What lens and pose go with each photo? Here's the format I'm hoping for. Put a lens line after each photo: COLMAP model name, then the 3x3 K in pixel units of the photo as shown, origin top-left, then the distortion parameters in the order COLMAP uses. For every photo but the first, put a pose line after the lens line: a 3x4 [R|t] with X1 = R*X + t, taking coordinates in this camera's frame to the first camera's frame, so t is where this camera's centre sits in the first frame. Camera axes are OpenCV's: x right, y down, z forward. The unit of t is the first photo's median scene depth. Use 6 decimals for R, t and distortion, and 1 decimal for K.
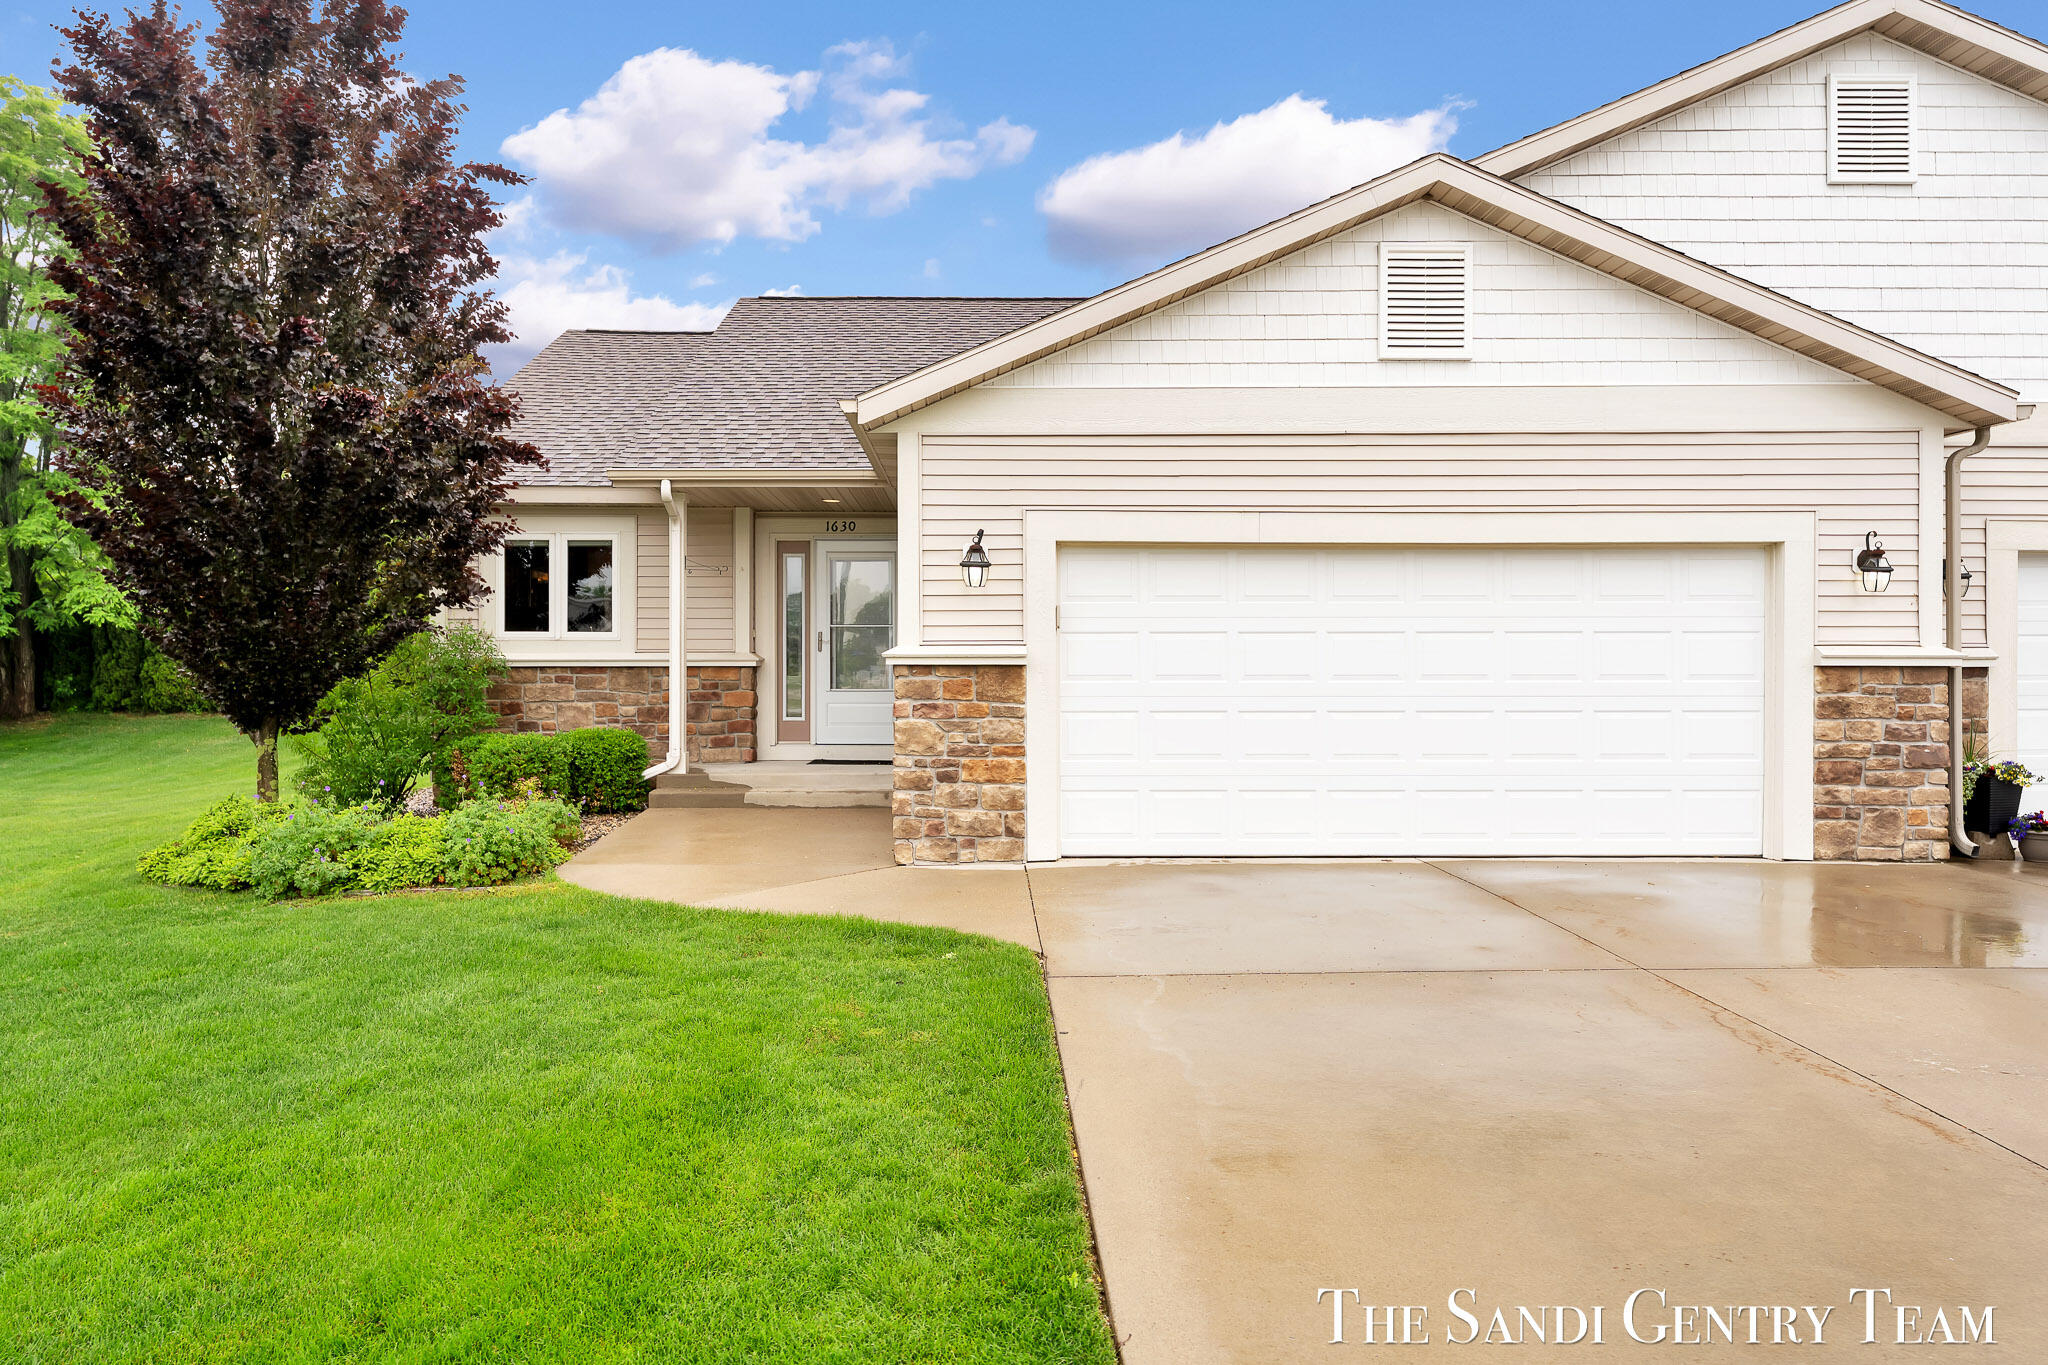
lens RADIAL K [[1405.4, 0, 983.7], [0, 1405.4, 681.1], [0, 0, 1]] dist [-0.000016, -0.006378]
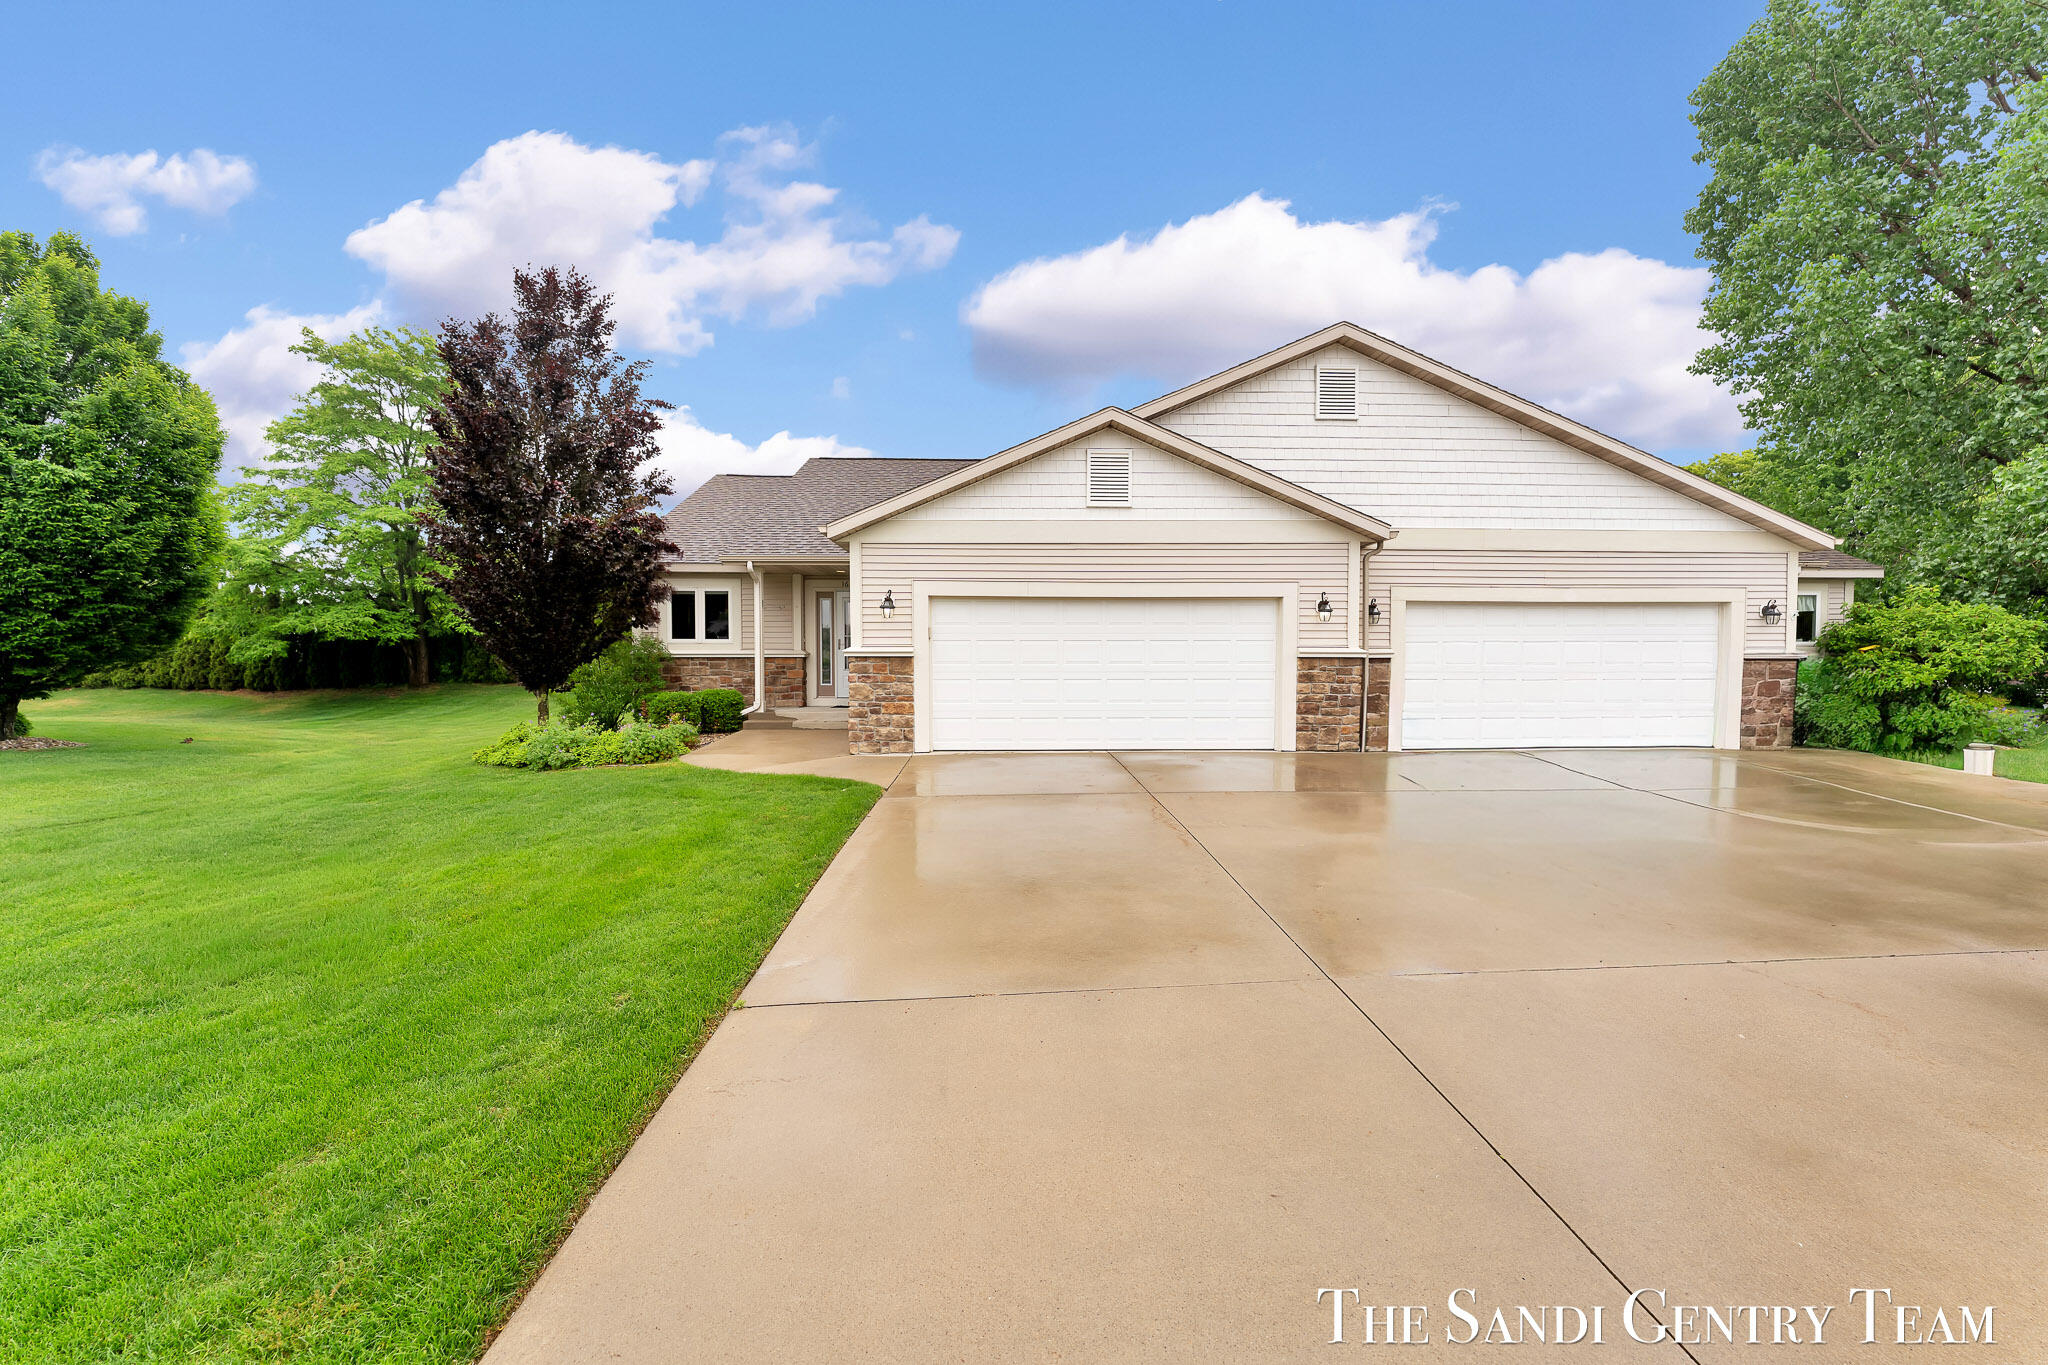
lens RADIAL K [[827.3, 0, 1022.2], [0, 827.3, 677.6], [0, 0, 1]] dist [-0.004974, -0.000127]
pose [[0.999663, -0.000217, 0.025973, 0.153368], [-0.000148, 0.999901, 0.014053, 0.002392], [-0.025973, -0.014052, 0.999564, -0.198610]]
